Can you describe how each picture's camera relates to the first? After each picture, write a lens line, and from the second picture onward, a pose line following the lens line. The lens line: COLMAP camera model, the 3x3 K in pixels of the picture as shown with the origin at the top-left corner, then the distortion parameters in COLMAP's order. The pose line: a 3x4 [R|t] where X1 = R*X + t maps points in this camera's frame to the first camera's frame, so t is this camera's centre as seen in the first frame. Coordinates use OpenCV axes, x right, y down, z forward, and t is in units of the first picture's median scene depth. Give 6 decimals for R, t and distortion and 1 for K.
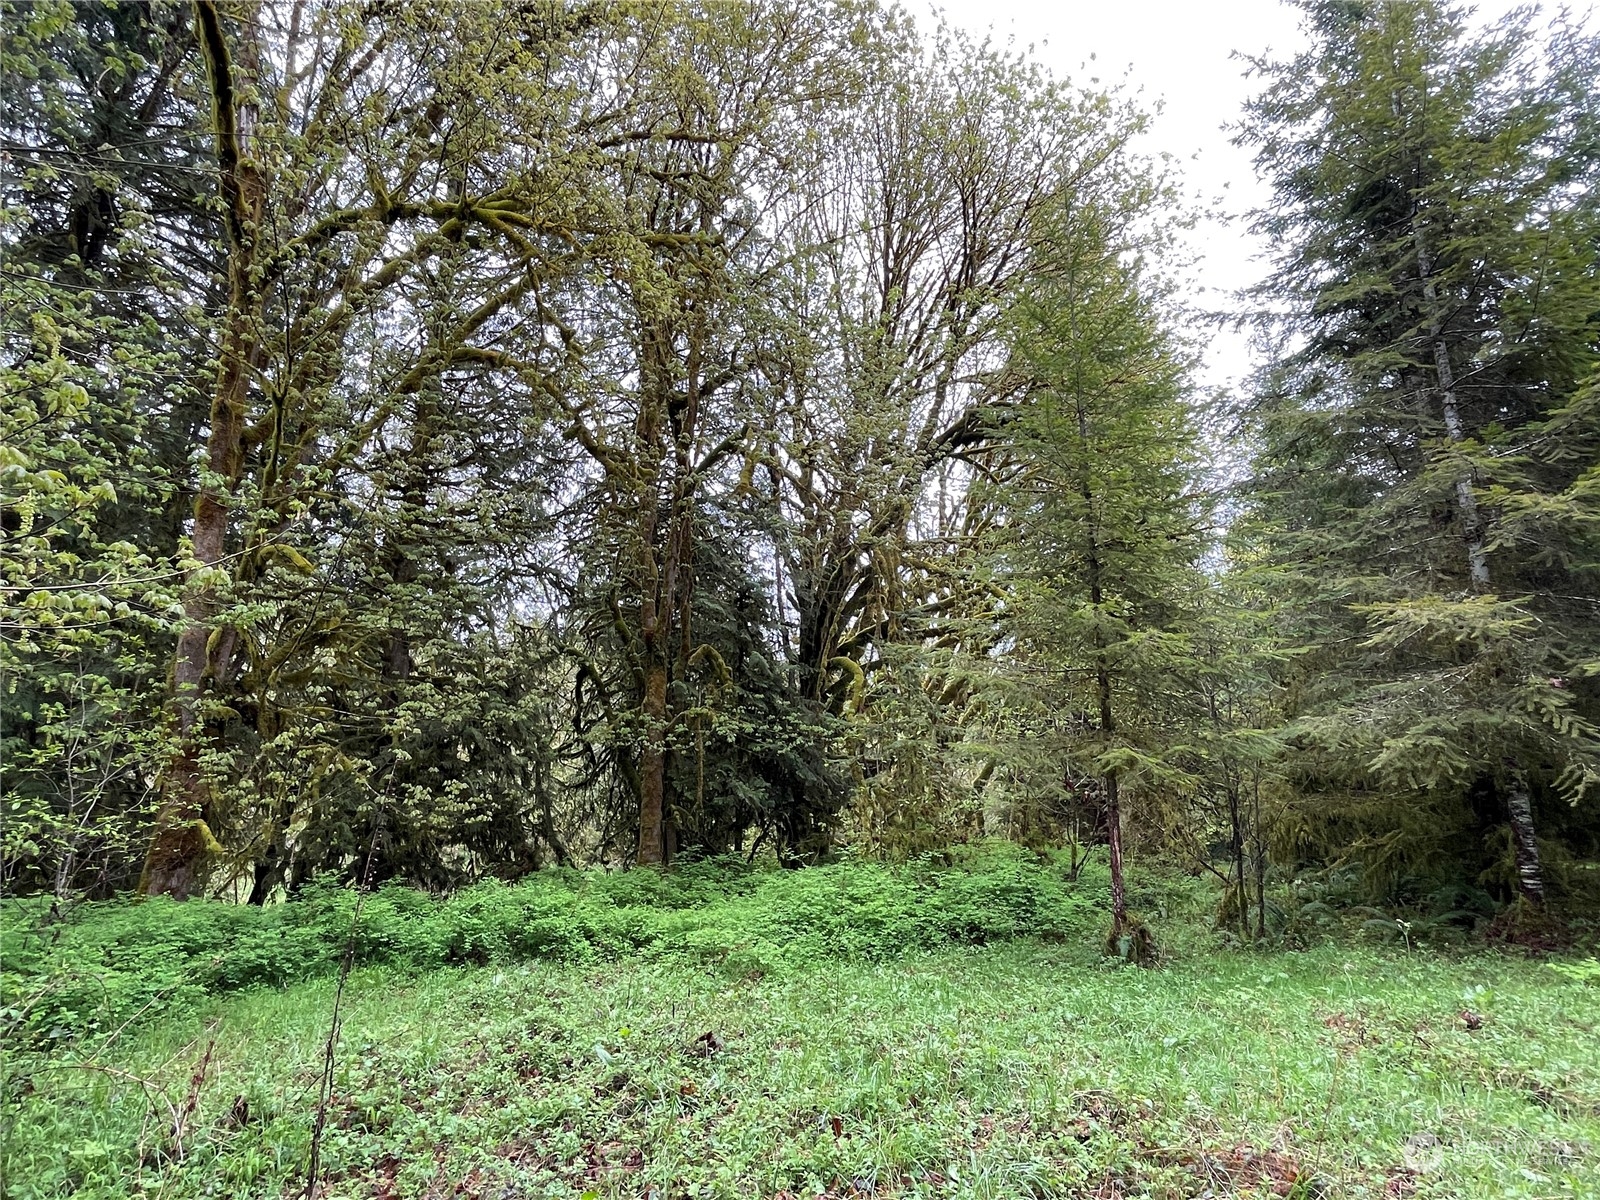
lens RADIAL K [[839.9, 0, 801.6], [0, 839.9, 598.3], [0, 0, 1]] dist [-0.002216, -0.000871]
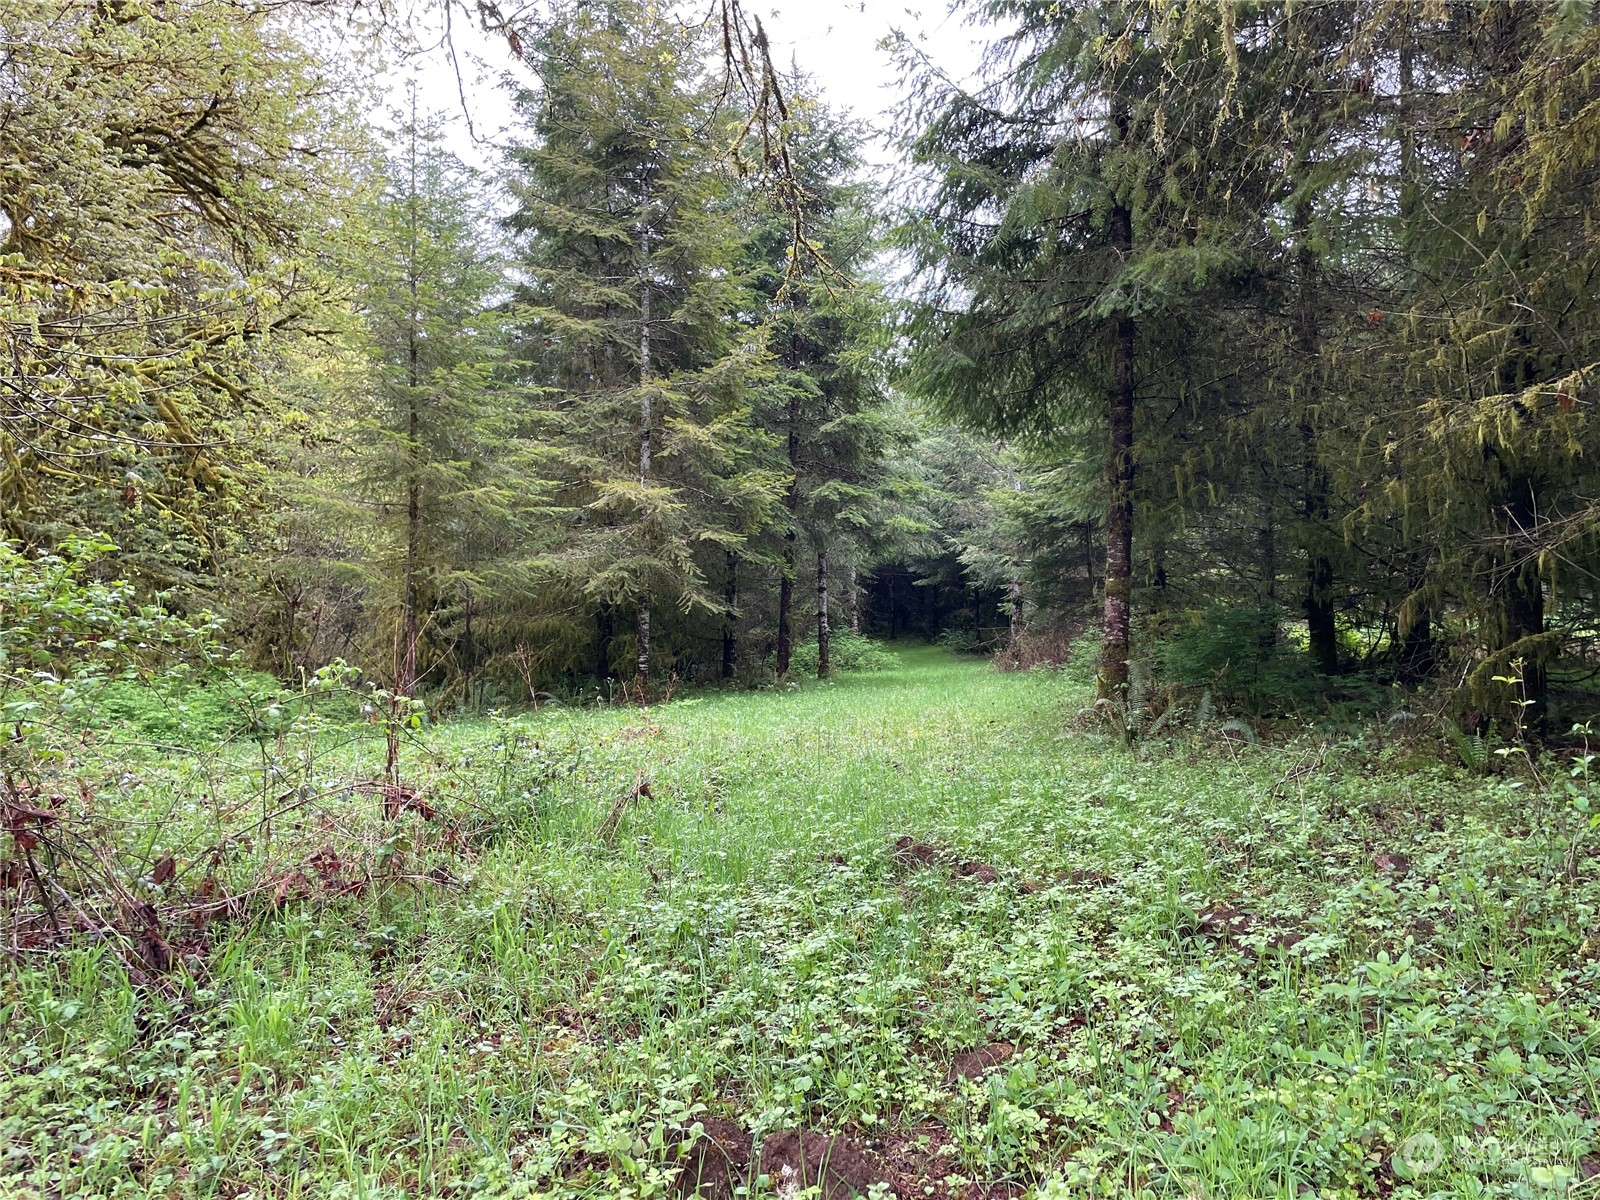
lens RADIAL K [[1211.0, 0, 800.1], [0, 1211.0, 600.0], [0, 0, 1]] dist [0.030474, -0.004333]
pose [[0.599405, 0.017884, 0.800246, -0.768980], [-0.170565, 0.979643, 0.105864, -0.070445], [-0.782062, -0.199949, 0.590254, -0.538954]]
